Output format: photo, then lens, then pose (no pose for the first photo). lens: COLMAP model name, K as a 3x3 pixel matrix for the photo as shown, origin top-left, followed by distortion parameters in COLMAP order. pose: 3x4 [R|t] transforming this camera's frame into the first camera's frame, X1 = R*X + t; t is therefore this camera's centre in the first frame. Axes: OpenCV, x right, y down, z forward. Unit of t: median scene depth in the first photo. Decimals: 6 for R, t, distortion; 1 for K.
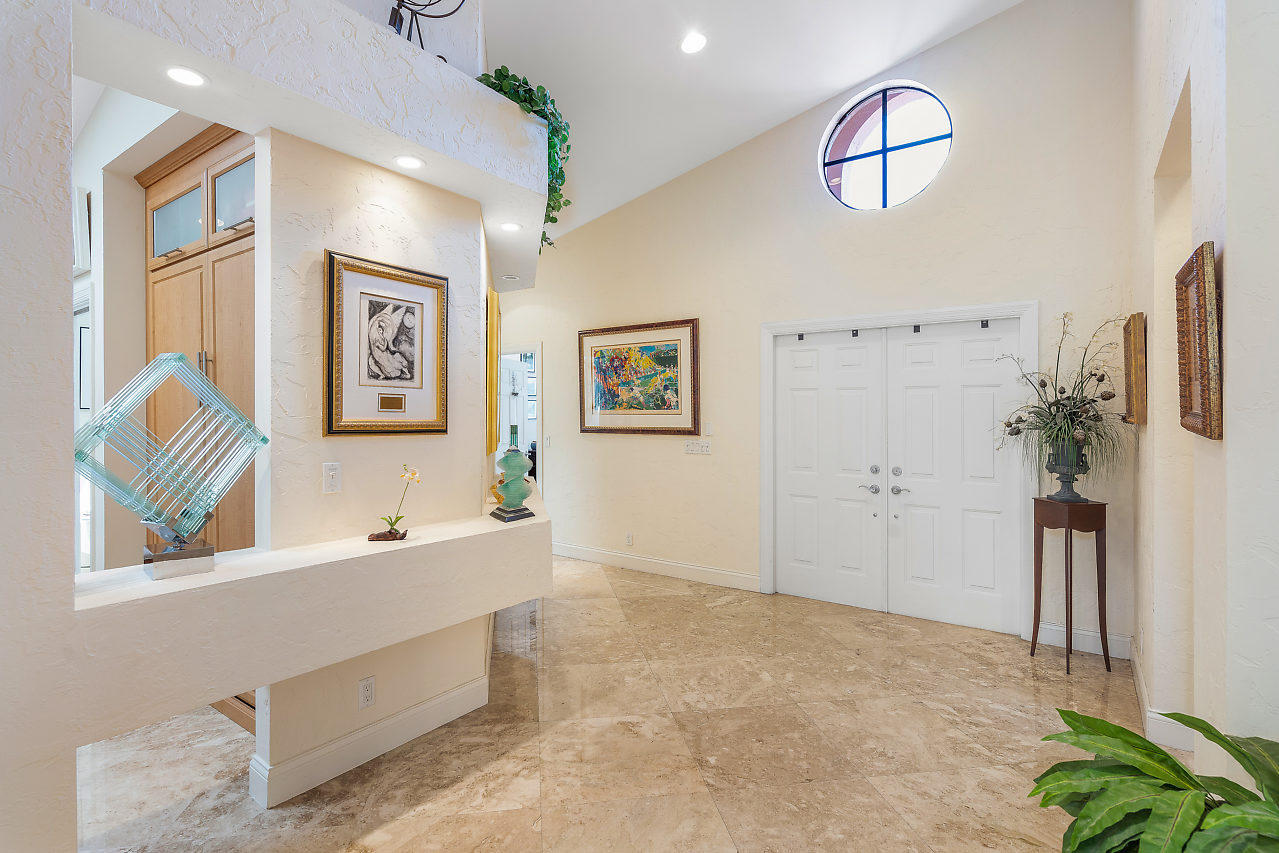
lens RADIAL K [[603.3, 0, 639.6], [0, 603.3, 416.0], [0, 0, 1]] dist [-0.001468, 0.000231]
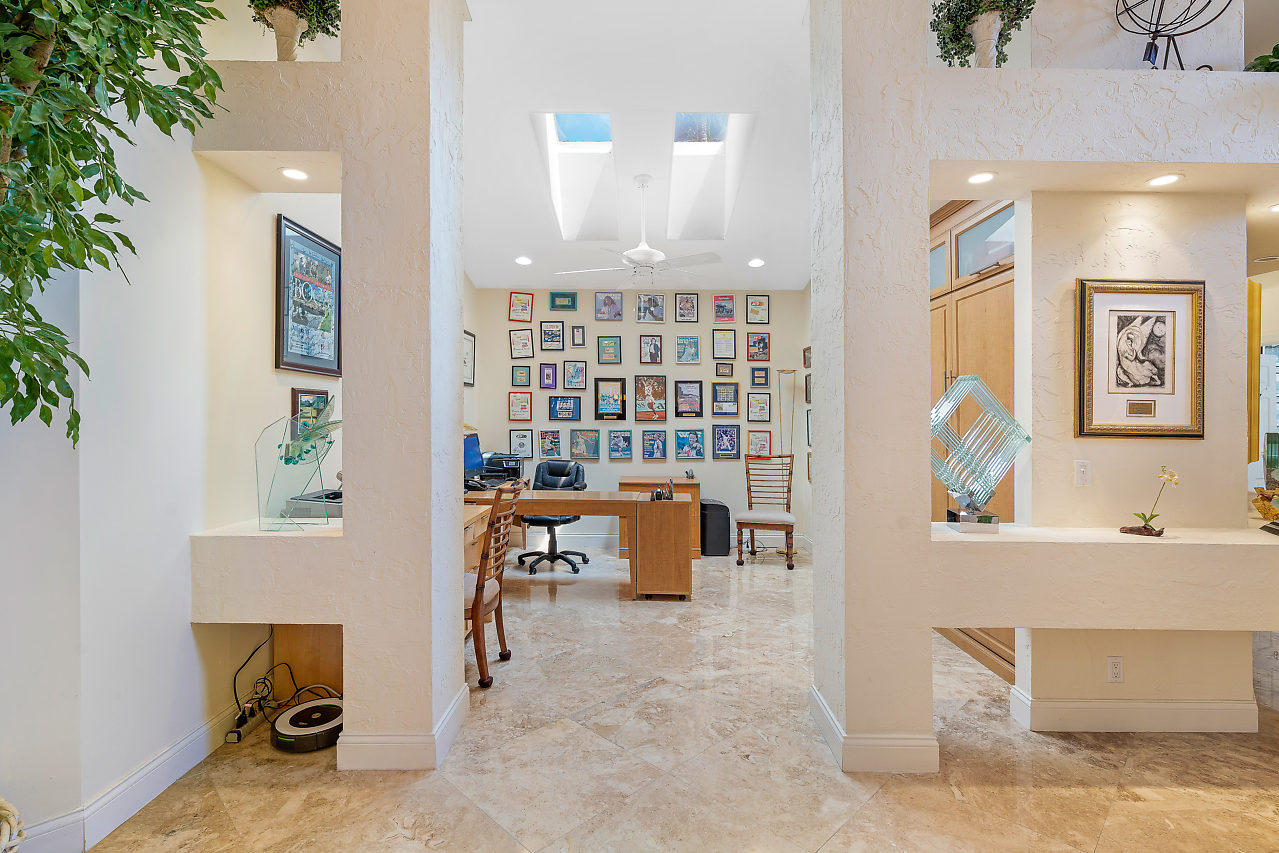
lens RADIAL K [[603.3, 0, 639.6], [0, 603.3, 416.0], [0, 0, 1]] dist [-0.001468, 0.000231]
pose [[0.575489, -0.000157, -0.817809, -0.048344], [-0.007951, 0.999952, -0.005788, 0.005217], [0.817771, 0.009833, 0.575460, -0.355299]]
